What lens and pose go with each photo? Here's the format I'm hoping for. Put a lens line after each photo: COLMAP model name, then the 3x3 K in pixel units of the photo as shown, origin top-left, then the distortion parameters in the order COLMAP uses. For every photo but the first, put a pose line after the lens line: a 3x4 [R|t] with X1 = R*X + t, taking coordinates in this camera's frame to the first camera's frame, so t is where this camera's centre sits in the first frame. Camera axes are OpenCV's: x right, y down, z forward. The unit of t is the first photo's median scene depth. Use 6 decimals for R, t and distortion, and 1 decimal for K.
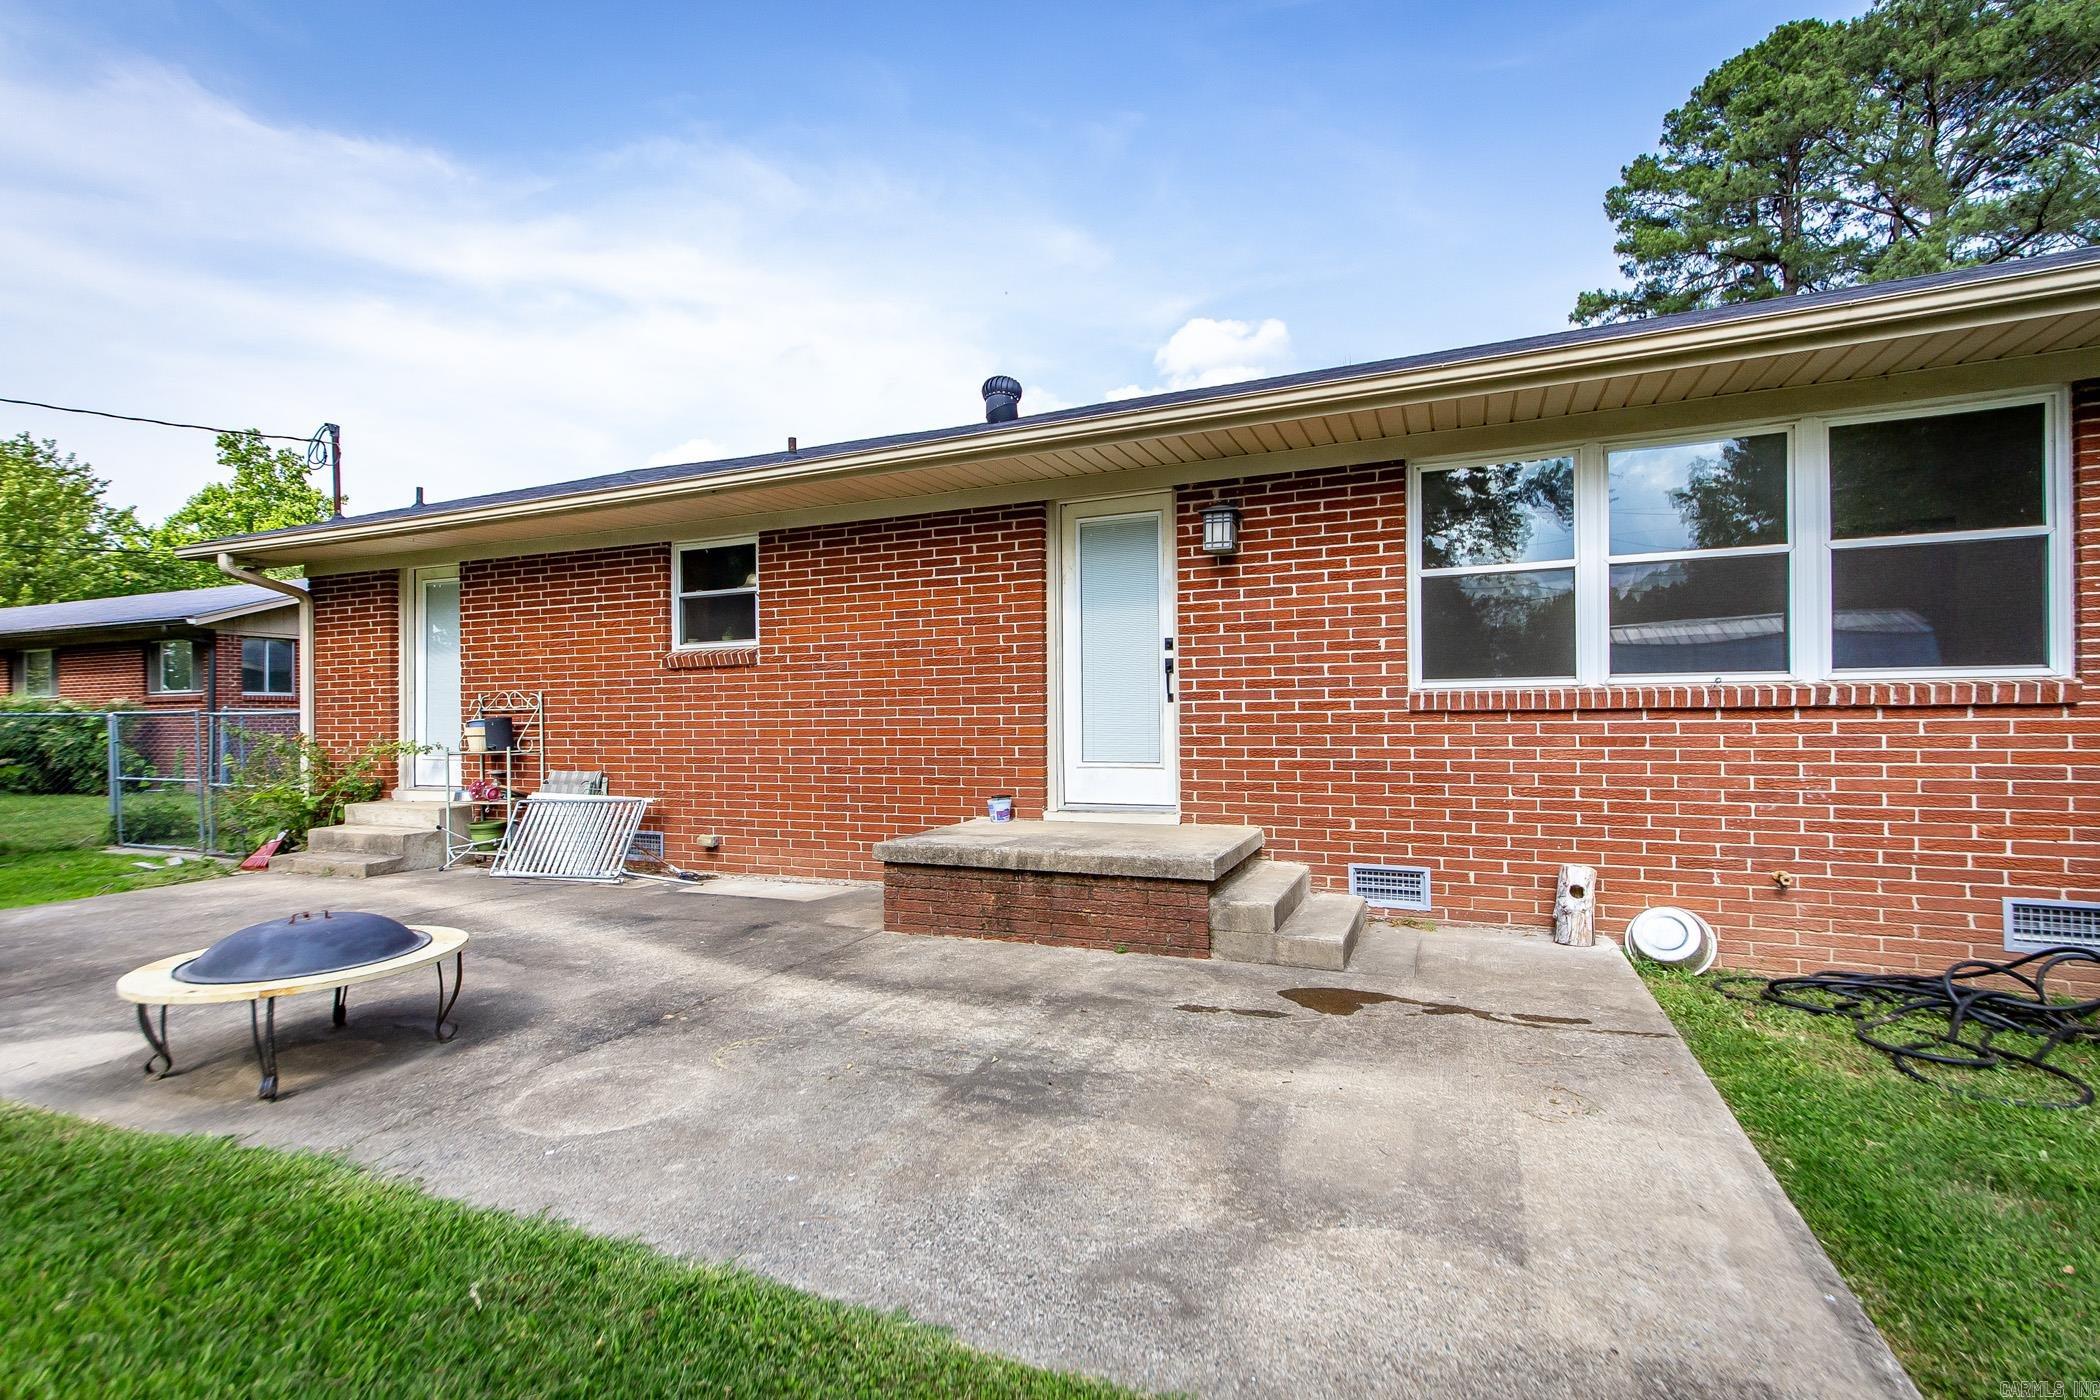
lens RADIAL K [[992.6, 0, 1050.0], [0, 992.6, 700.0], [0, 0, 1]] dist [0.031839, -0.000196]
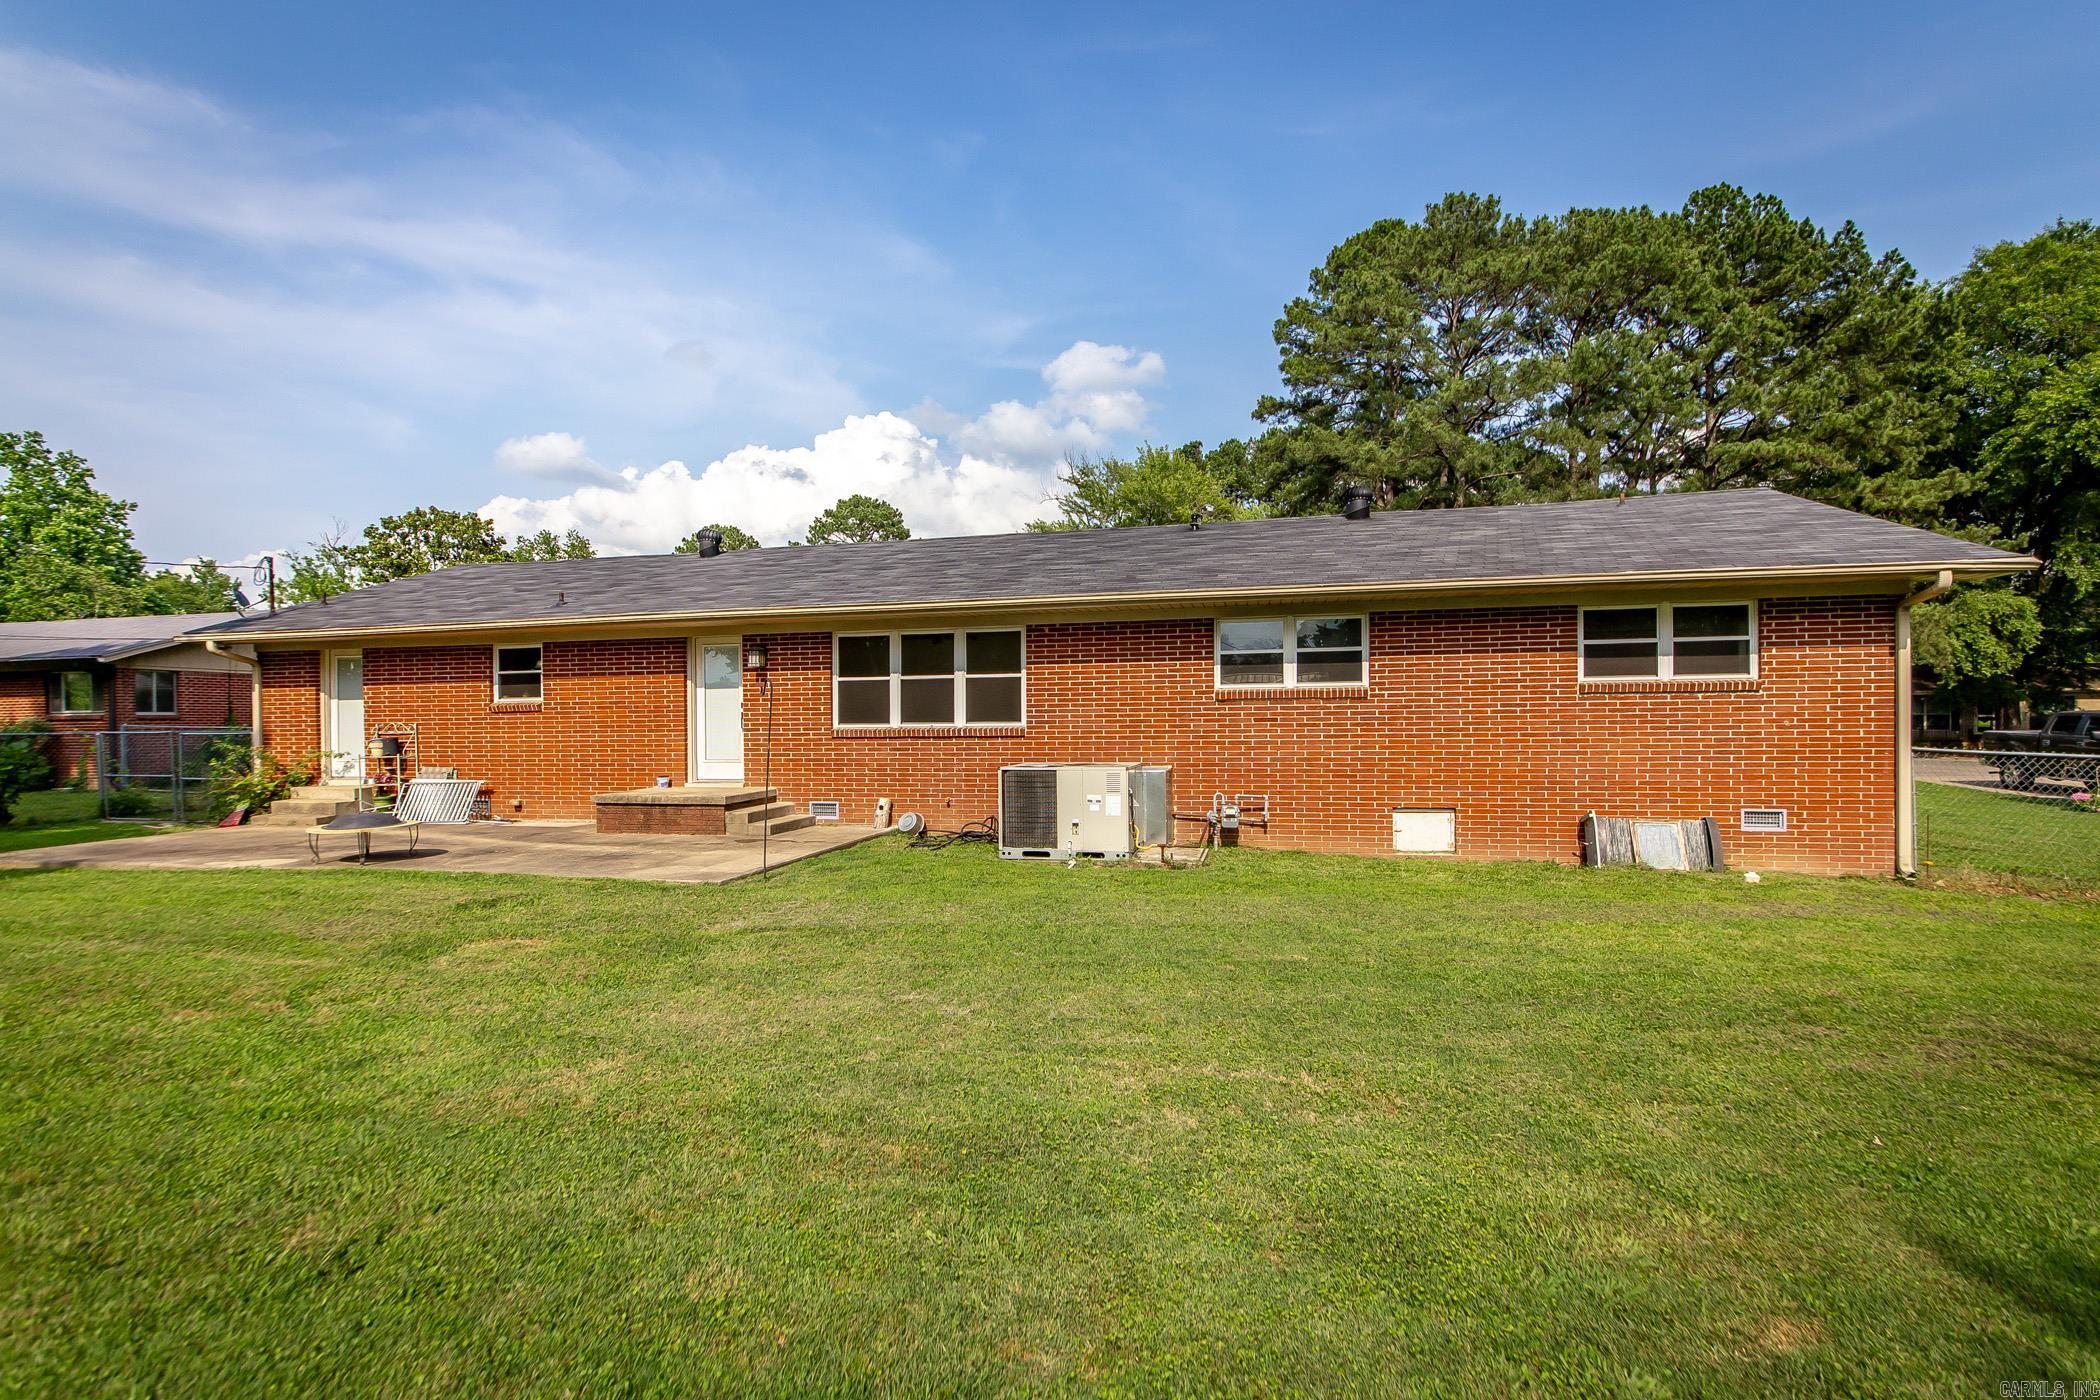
lens RADIAL K [[974.4, 0, 1090.3], [0, 974.4, 727.0], [0, 0, 1]] dist [-0.006252, 0.000116]
pose [[0.981526, -0.001779, 0.191320, 0.364082], [-0.003159, 0.999670, 0.025502, -0.052425], [-0.191303, -0.025635, 0.981196, -0.988338]]
